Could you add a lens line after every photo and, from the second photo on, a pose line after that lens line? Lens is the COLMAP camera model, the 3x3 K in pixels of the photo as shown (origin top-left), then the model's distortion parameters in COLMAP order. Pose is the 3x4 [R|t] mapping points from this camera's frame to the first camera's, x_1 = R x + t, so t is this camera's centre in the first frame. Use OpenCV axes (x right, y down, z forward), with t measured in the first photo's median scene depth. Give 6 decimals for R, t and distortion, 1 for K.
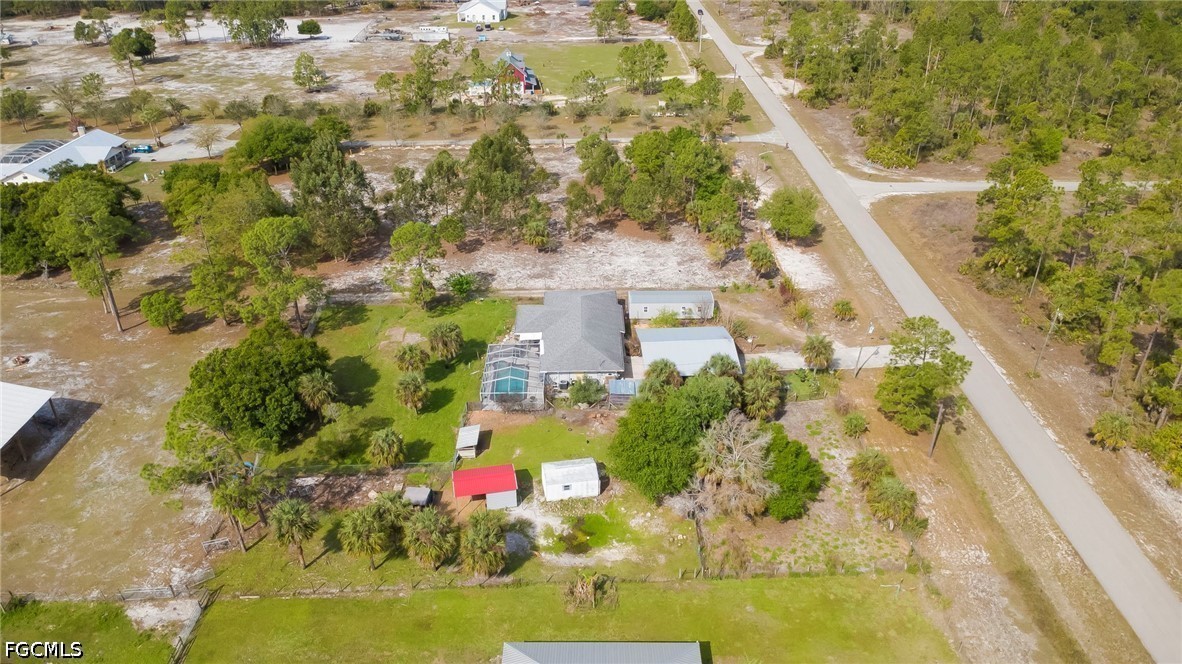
lens RADIAL K [[821.9, 0, 591.0], [0, 821.9, 332.0], [0, 0, 1]] dist [0.038215, -0.050676]
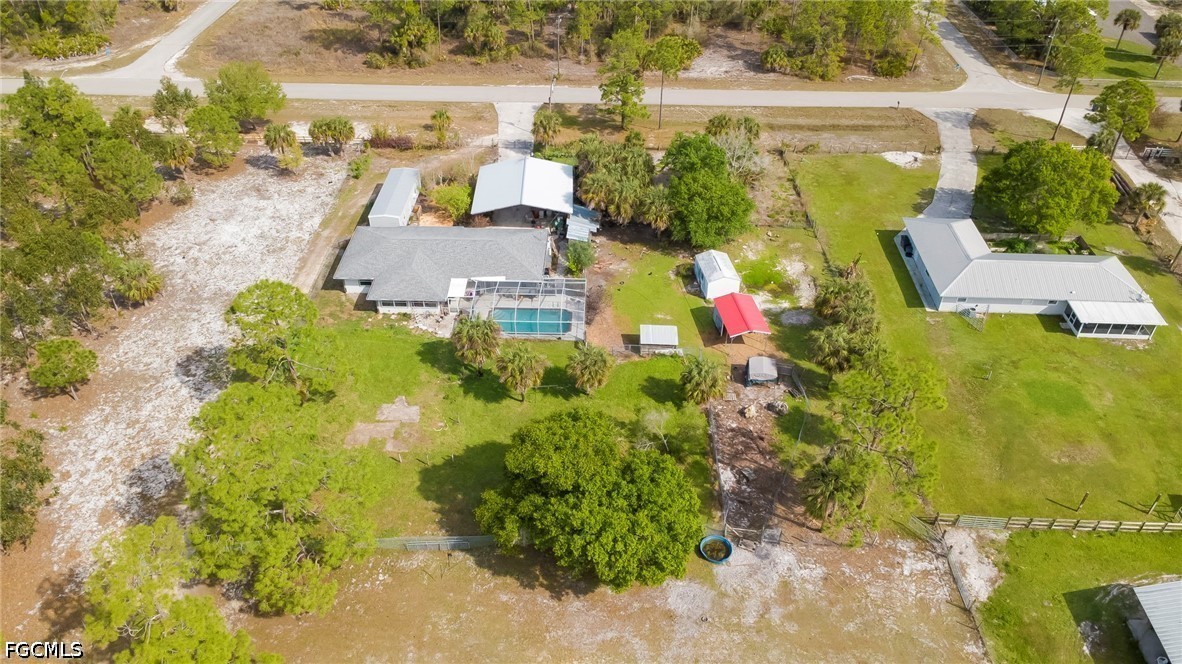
lens RADIAL K [[821.9, 0, 591.0], [0, 821.9, 332.0], [0, 0, 1]] dist [0.038215, -0.050676]
pose [[0.045733, -0.618791, 0.784223, -0.715795], [0.495394, 0.695760, 0.520099, -0.314054], [-0.867464, 0.364714, 0.338365, 0.652791]]
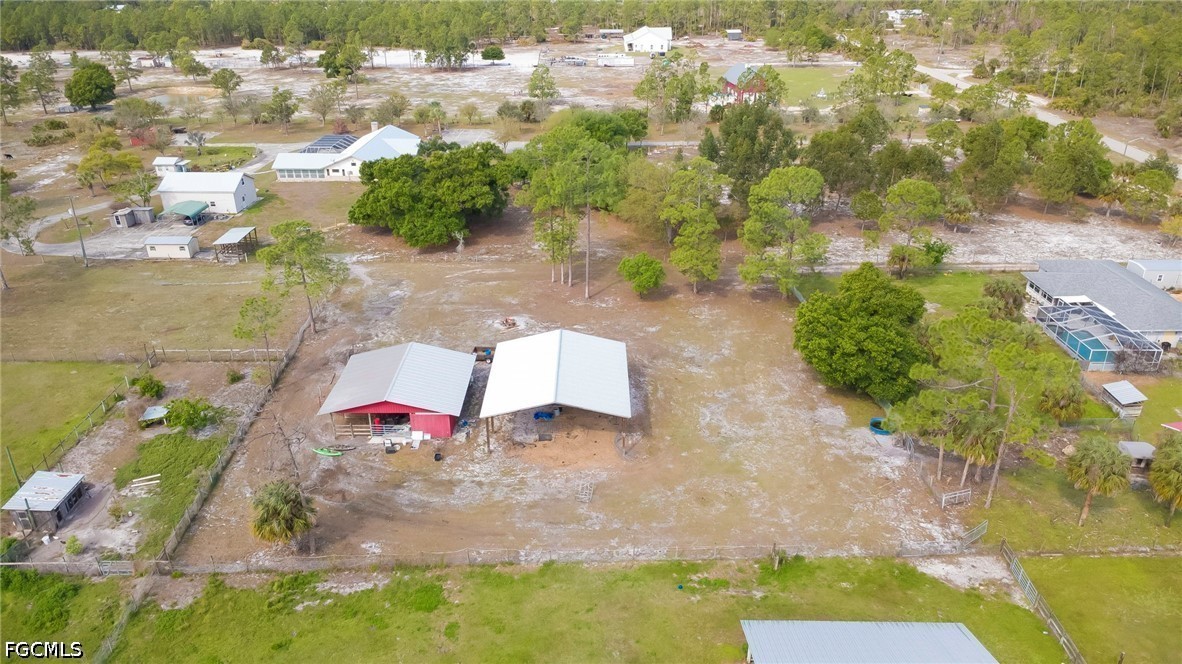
lens RADIAL K [[821.9, 0, 591.0], [0, 821.9, 332.0], [0, 0, 1]] dist [0.038215, -0.050676]
pose [[0.999951, 0.004470, -0.008824, -0.597793], [-0.005124, 0.997131, -0.075517, 0.112726], [0.008461, 0.075559, 0.997105, 0.106684]]
